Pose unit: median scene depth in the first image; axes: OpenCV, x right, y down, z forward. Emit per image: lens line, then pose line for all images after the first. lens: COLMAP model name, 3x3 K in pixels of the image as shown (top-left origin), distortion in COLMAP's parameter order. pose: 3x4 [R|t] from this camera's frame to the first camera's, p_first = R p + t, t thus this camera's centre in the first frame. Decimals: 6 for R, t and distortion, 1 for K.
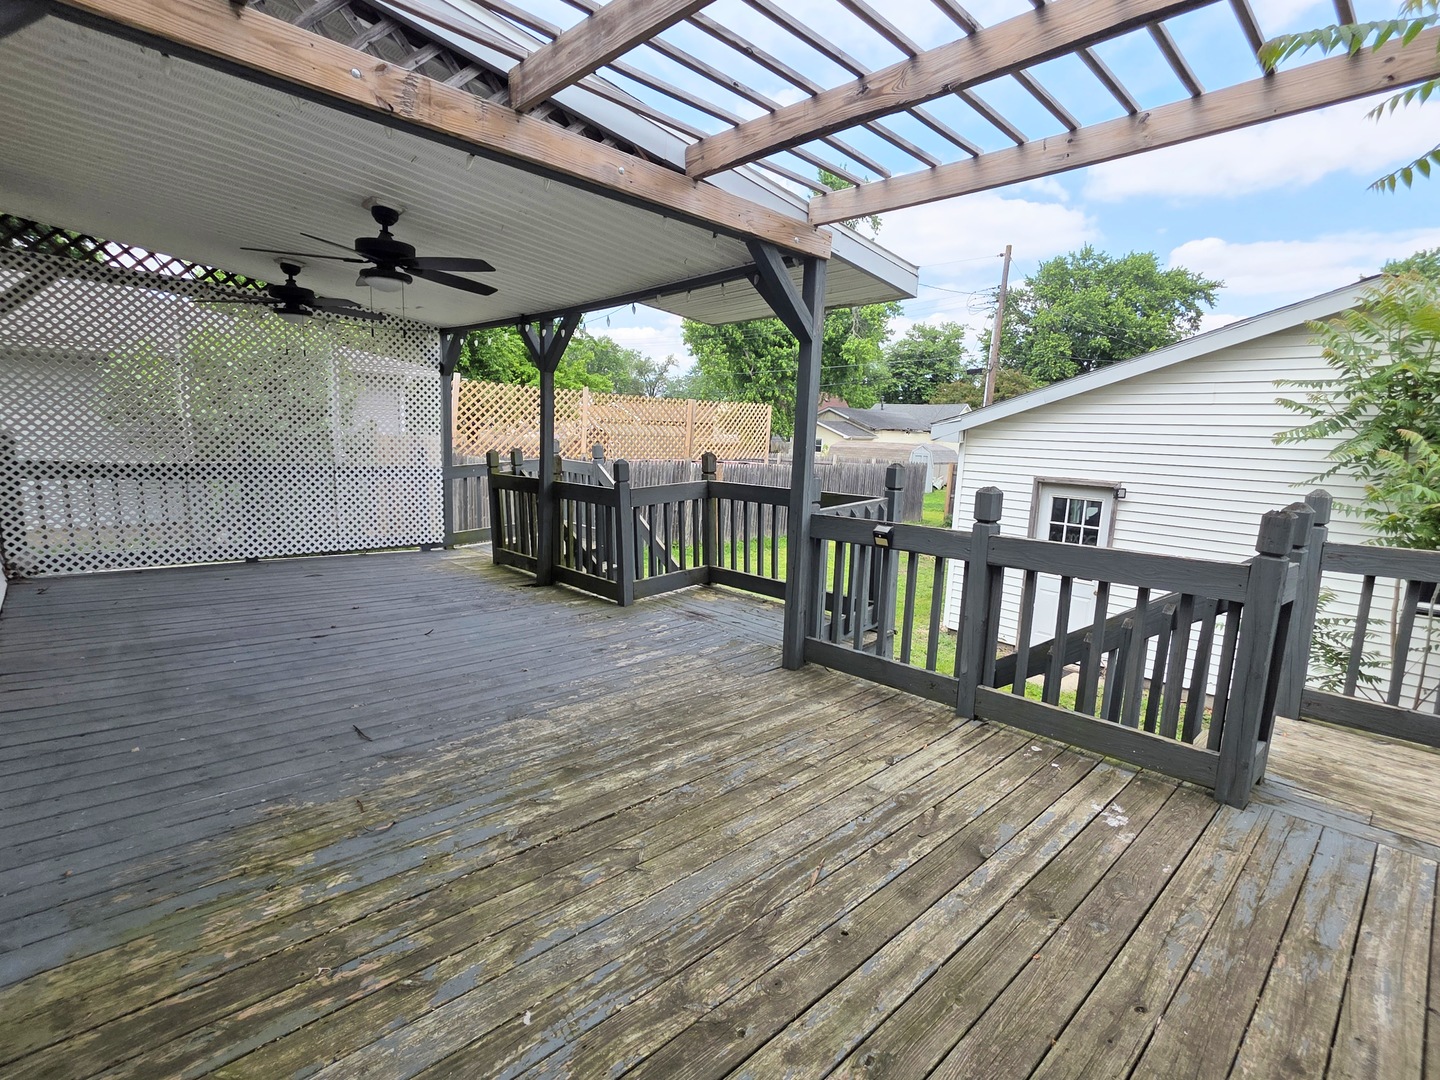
lens RADIAL K [[693.1, 0, 721.8], [0, 693.1, 544.5], [0, 0, 1]] dist [0.003298, -0.000022]
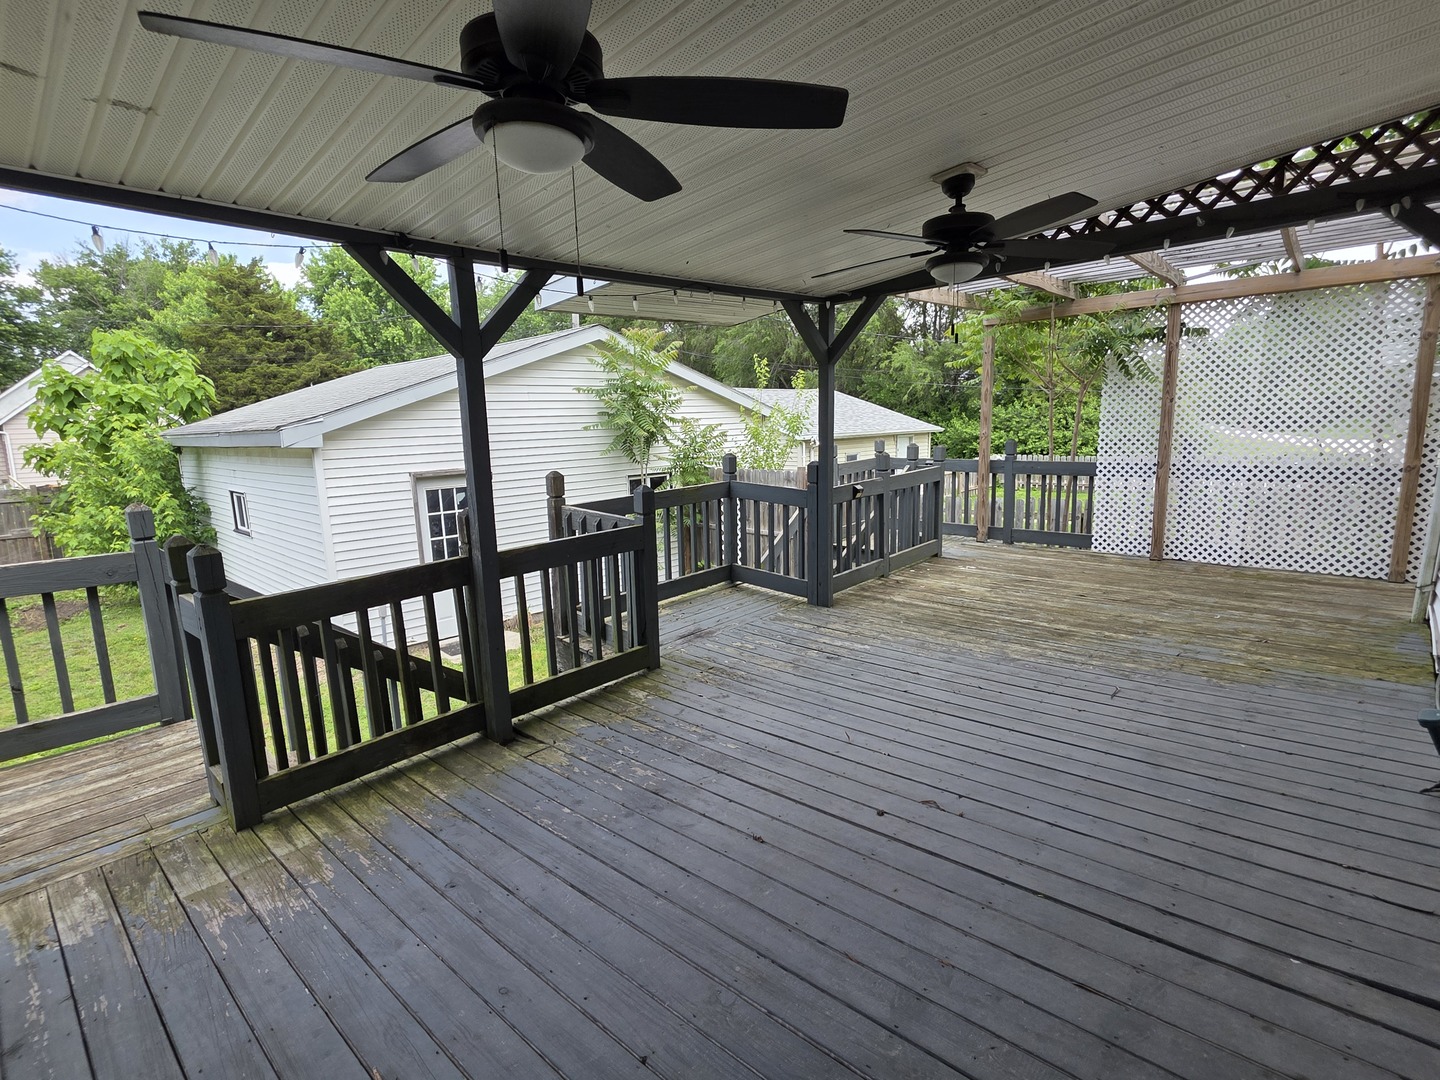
lens RADIAL K [[693.1, 0, 723.6], [0, 693.1, 537.3], [0, 0, 1]] dist [0.003298, -0.000022]
pose [[-0.063727, -0.203735, 0.976950, -1.502007], [0.192258, 0.958095, 0.212344, -0.349988], [-0.979273, 0.201358, -0.021887, 1.539198]]
